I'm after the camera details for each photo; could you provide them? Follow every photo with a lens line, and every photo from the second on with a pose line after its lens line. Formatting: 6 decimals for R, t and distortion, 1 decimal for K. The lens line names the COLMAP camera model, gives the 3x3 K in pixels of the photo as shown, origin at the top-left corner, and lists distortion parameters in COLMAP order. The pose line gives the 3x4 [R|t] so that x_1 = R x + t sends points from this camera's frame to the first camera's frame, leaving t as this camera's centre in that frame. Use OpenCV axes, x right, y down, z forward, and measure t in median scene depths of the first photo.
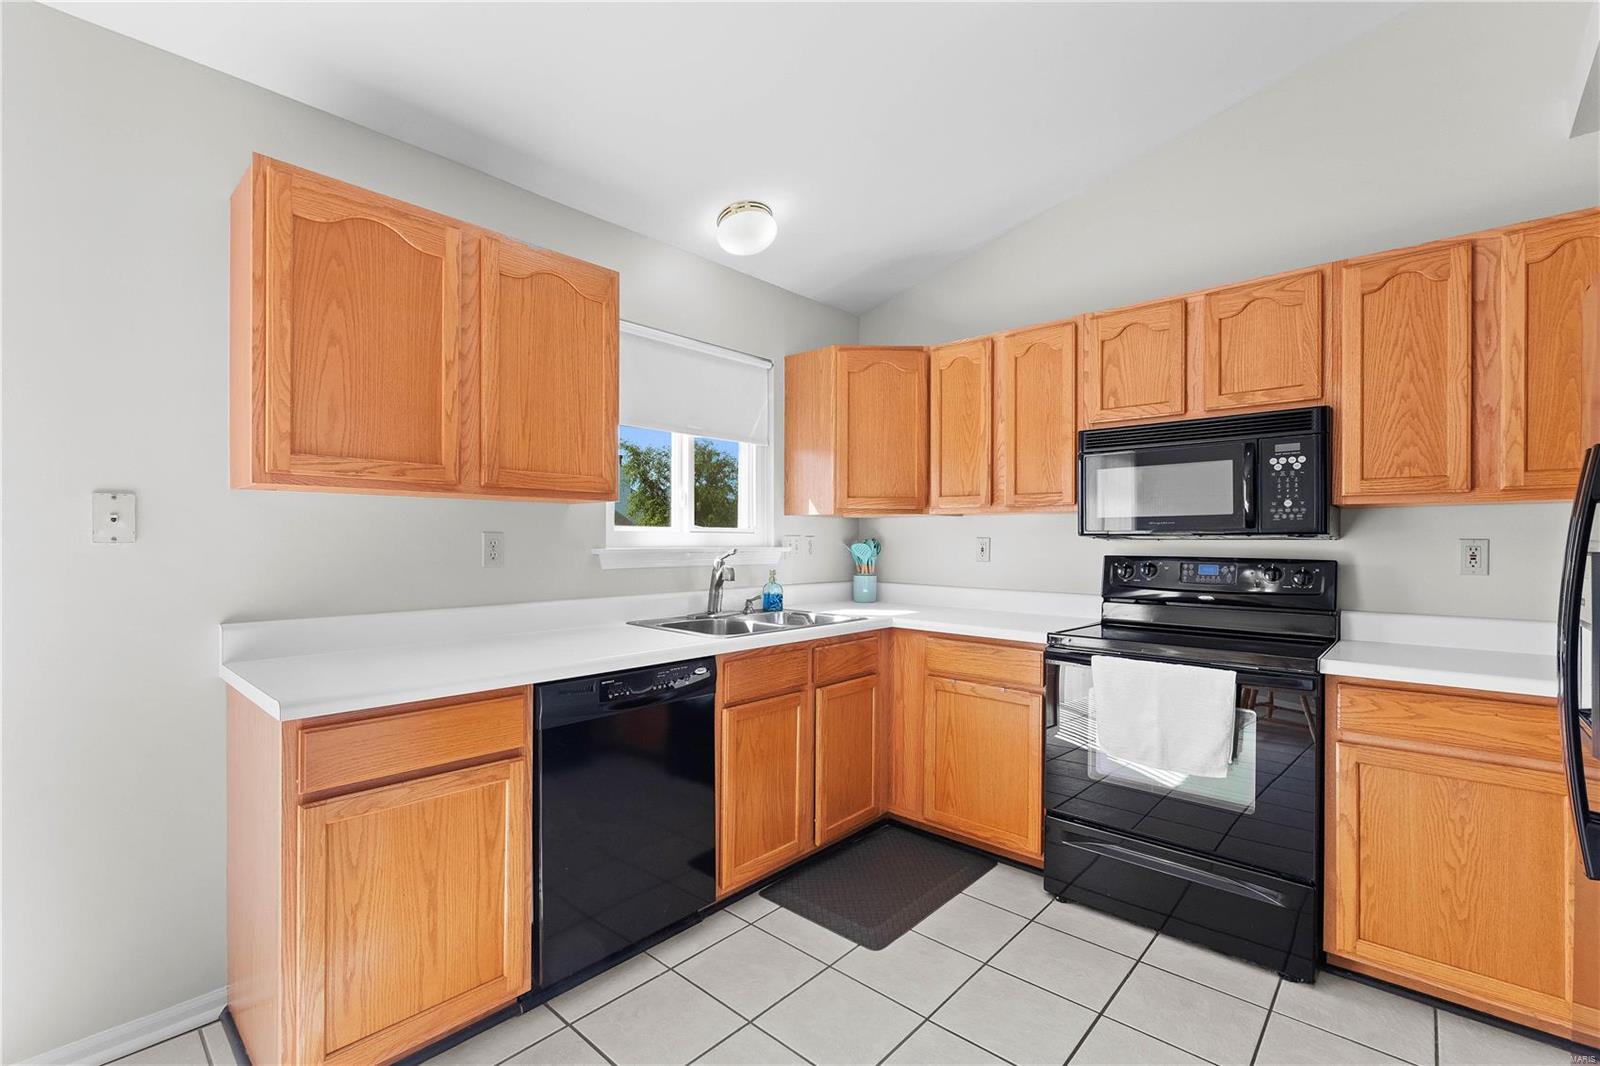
lens RADIAL K [[696.9, 0, 794.6], [0, 696.9, 538.9], [0, 0, 1]] dist [-0.001535, -0.000878]
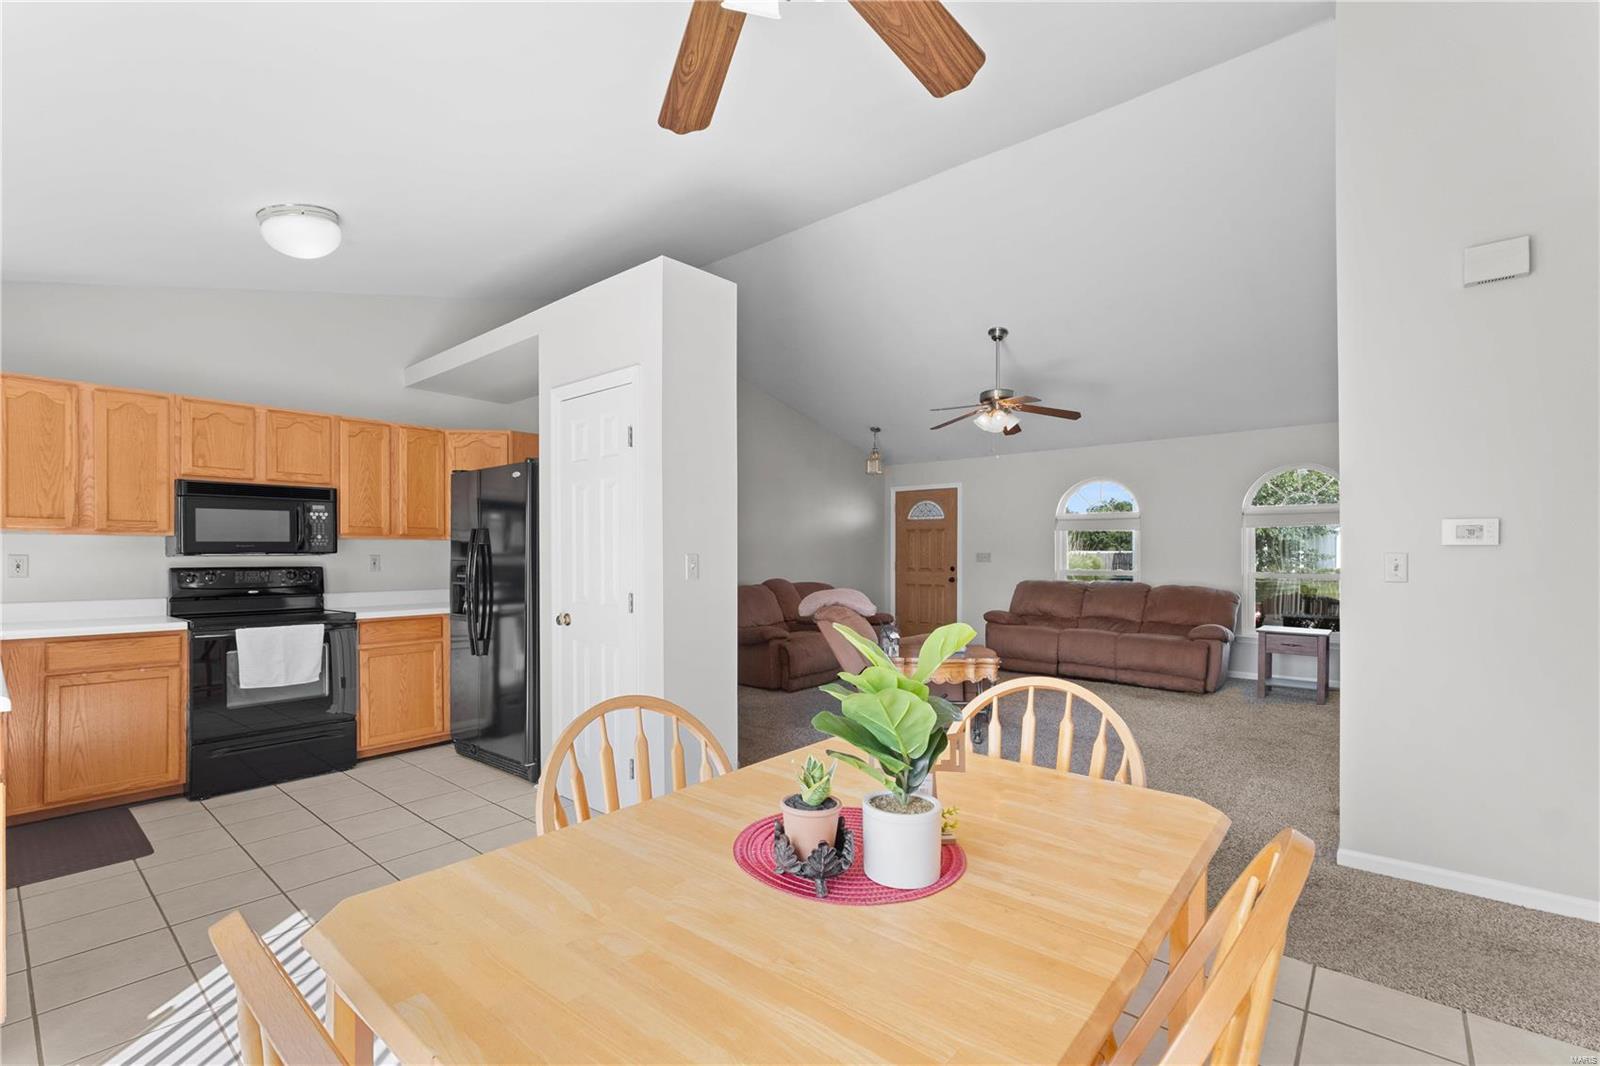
lens RADIAL K [[696.9, 0, 806.8], [0, 696.9, 548.9], [0, 0, 1]] dist [-0.001535, -0.000878]
pose [[-0.071695, 0.004657, 0.997416, -1.101734], [-0.000053, 0.999989, -0.004673, -0.008491], [-0.997427, -0.000388, -0.071694, -0.163138]]
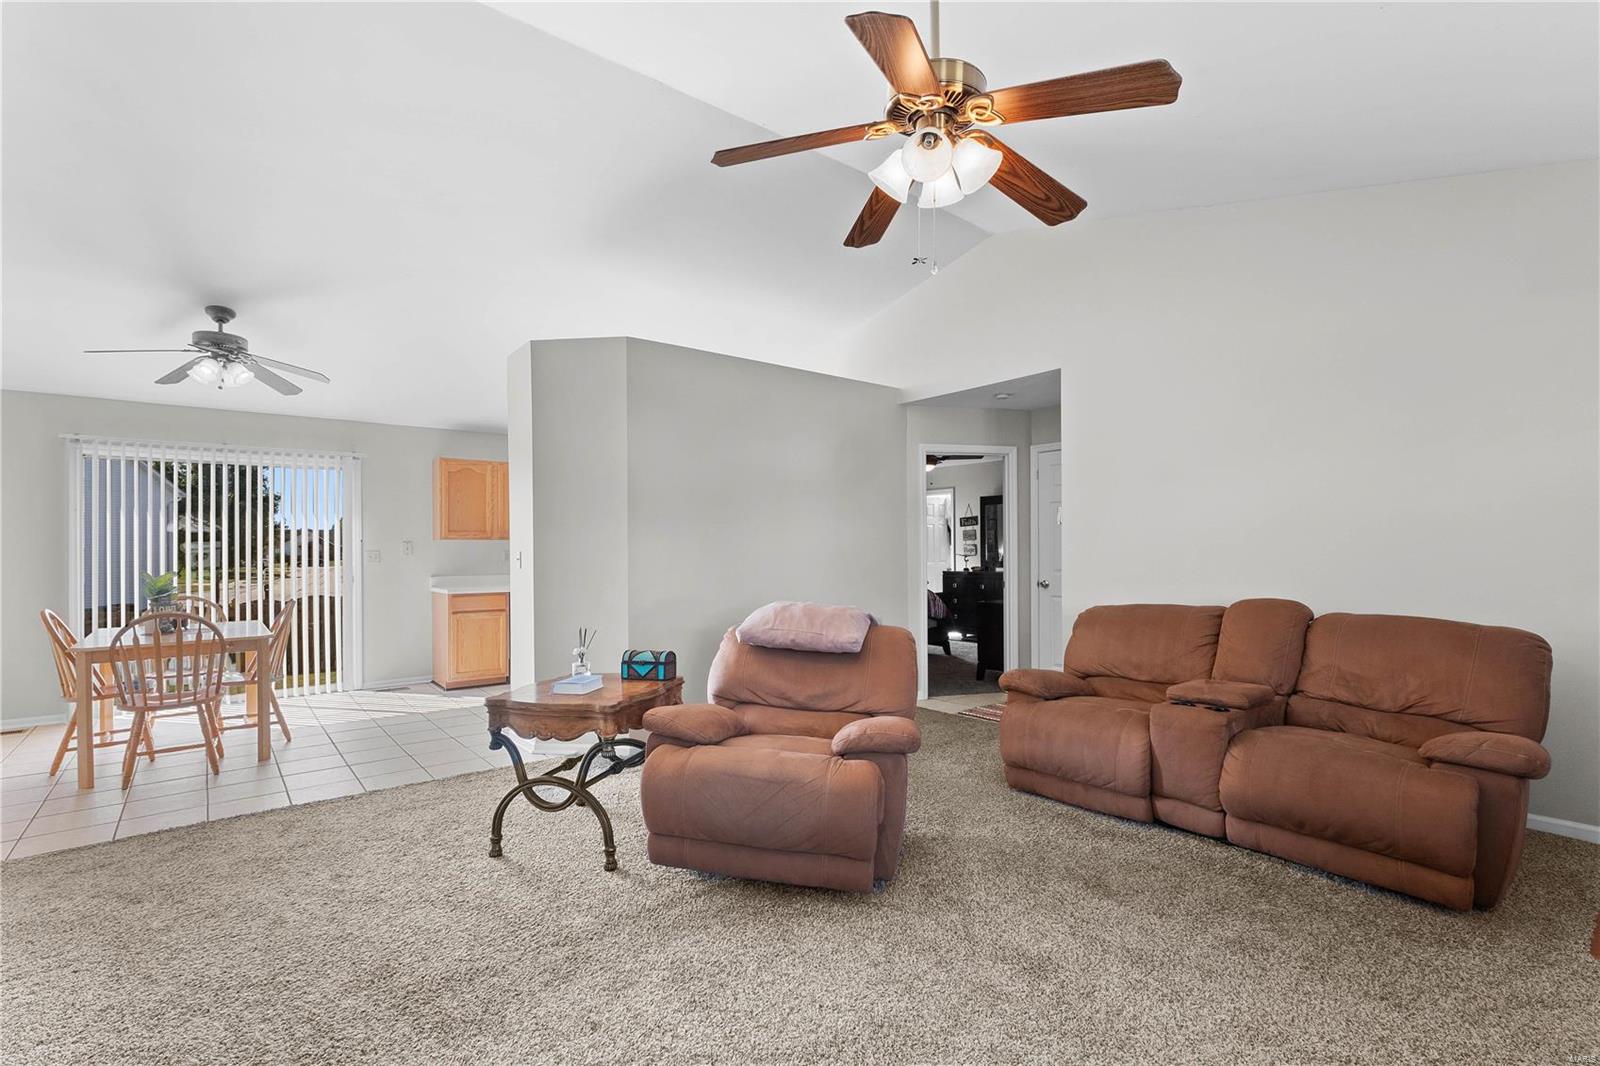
lens RADIAL K [[696.9, 0, 796.4], [0, 696.9, 537.3], [0, 0, 1]] dist [-0.001535, -0.000878]
pose [[0.988746, -0.016212, -0.148721, 1.157932], [0.014923, 0.999841, -0.009783, -0.014809], [0.148856, 0.007454, 0.988831, -1.666055]]
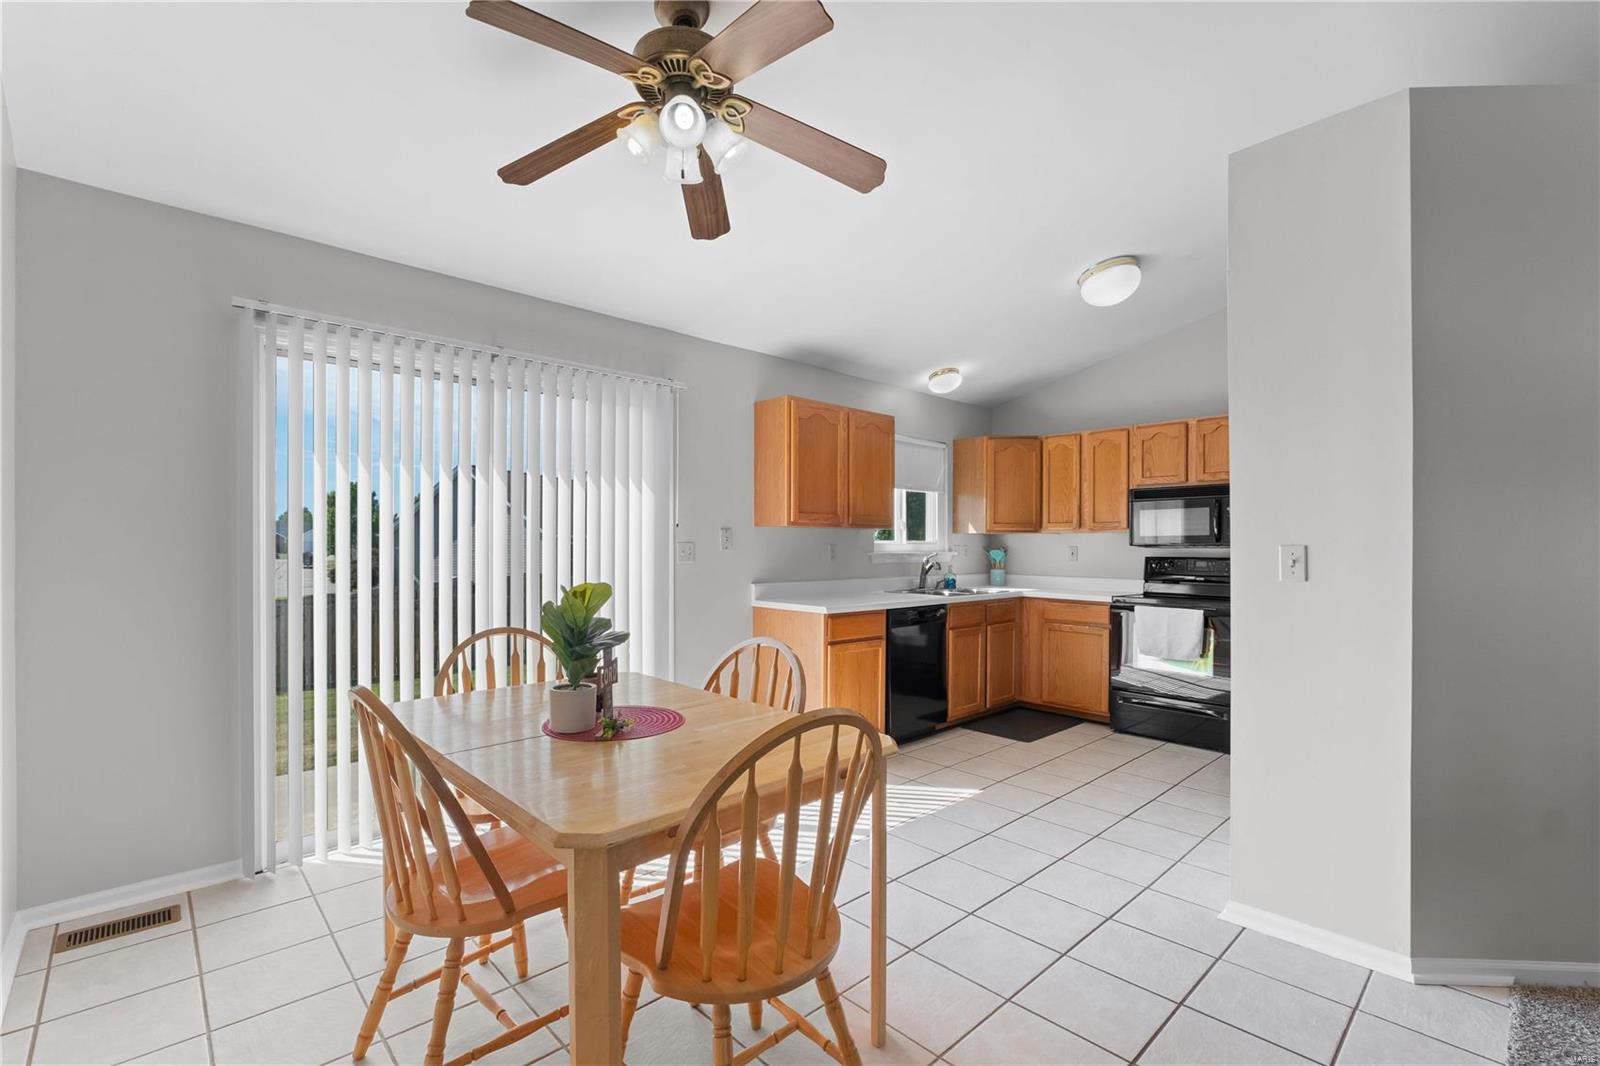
lens RADIAL K [[696.9, 0, 794.2], [0, 696.9, 546.5], [0, 0, 1]] dist [-0.001535, -0.000878]
pose [[0.996631, 0.000264, -0.082016, -0.339508], [-0.000135, 0.999999, 0.001569, -0.005282], [0.082016, -0.001553, 0.996630, -0.948125]]
